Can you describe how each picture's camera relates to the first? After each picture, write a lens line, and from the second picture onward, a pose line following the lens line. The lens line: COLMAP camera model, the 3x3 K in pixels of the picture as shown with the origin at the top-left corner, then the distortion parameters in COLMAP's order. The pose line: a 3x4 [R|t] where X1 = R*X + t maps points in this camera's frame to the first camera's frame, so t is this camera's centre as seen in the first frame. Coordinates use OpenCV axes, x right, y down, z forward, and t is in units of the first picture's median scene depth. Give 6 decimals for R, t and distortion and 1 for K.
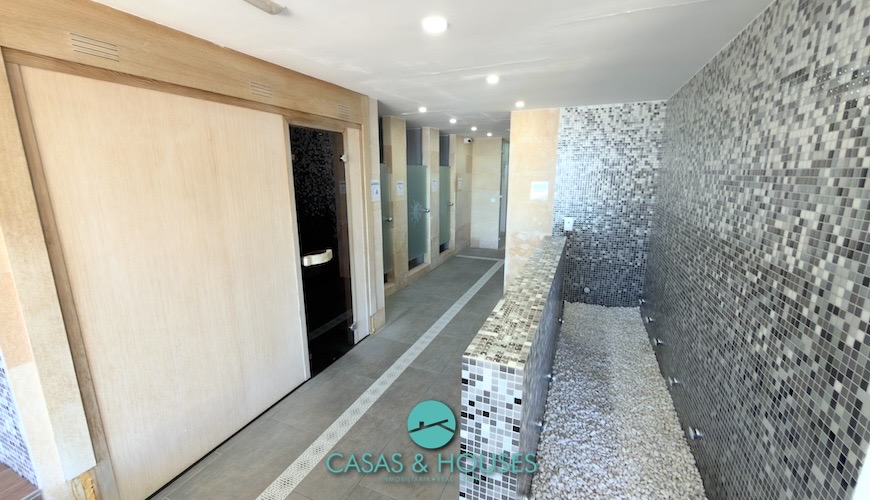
lens RADIAL K [[348.6, 0, 437.5], [0, 348.6, 252.3], [0, 0, 1]] dist [-0.001838, 0.000687]
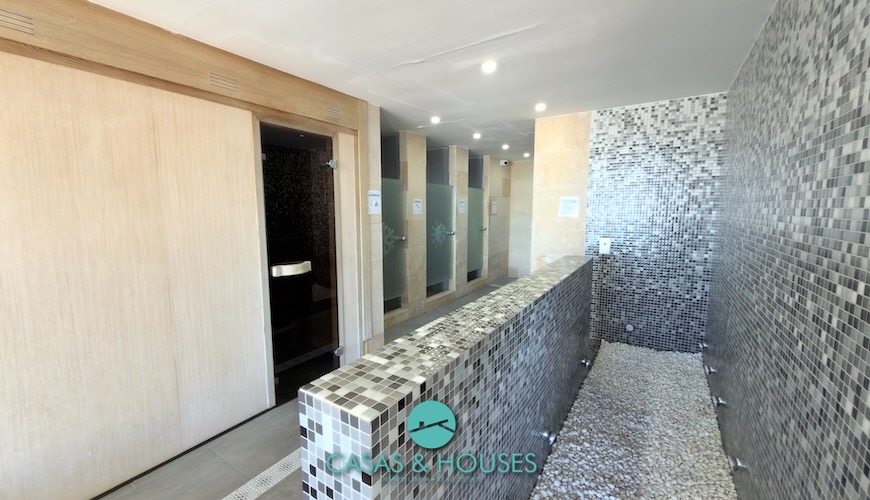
lens RADIAL K [[348.6, 0, 436.3], [0, 348.6, 252.7], [0, 0, 1]] dist [-0.001838, 0.000687]
pose [[0.985242, 0.023760, -0.169513, 0.201588], [-0.040166, 0.994760, -0.094022, 0.049659], [0.166390, 0.099443, 0.981033, 0.194967]]
